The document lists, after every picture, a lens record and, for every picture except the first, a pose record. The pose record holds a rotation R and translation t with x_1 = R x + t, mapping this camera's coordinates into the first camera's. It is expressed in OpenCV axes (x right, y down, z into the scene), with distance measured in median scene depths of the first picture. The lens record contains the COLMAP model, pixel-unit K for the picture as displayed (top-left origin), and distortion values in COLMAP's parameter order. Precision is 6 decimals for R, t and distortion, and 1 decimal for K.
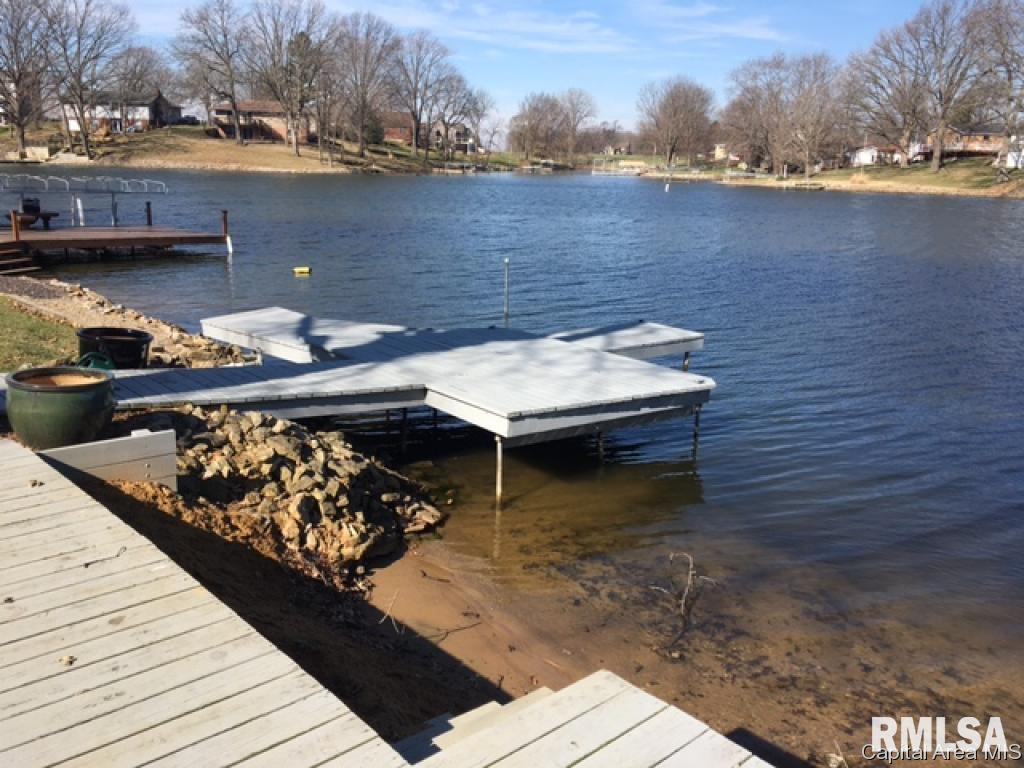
lens RADIAL K [[881.8, 0, 512.0], [0, 881.8, 384.0], [0, 0, 1]] dist [0.105344, -0.142588]
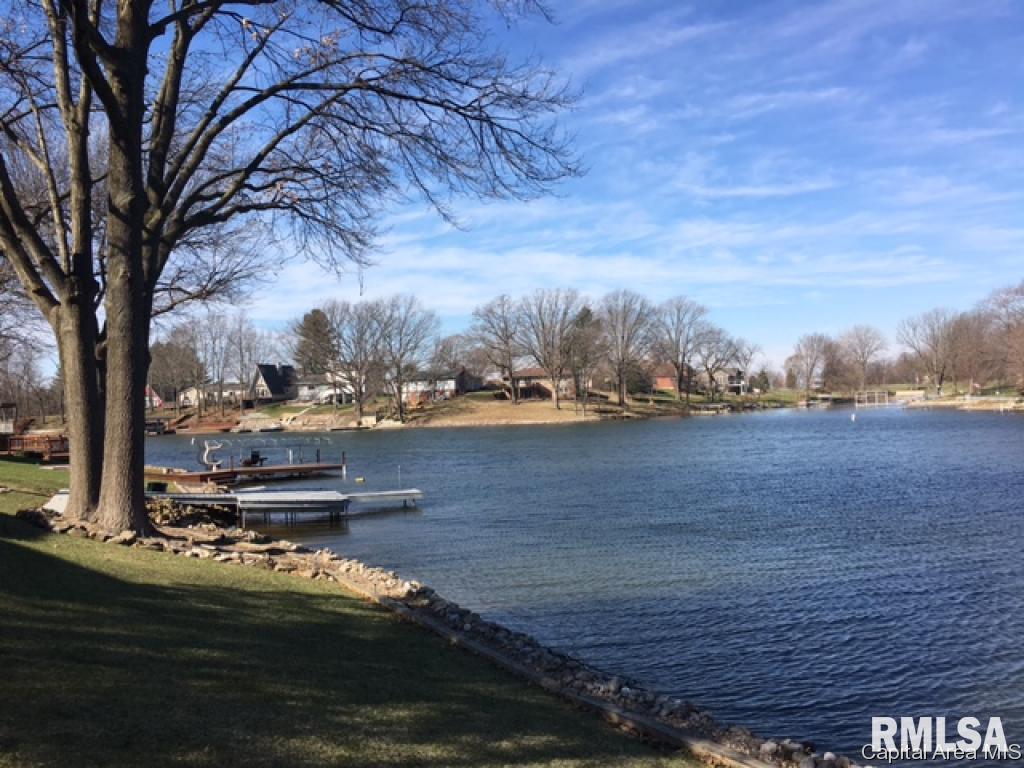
lens RADIAL K [[881.8, 0, 512.0], [0, 881.8, 384.0], [0, 0, 1]] dist [0.105344, -0.142588]
pose [[0.934115, -0.072739, -0.349483, 0.112185], [-0.023291, 0.964514, -0.263001, 0.025001], [0.356212, 0.253813, 0.899273, -0.097807]]
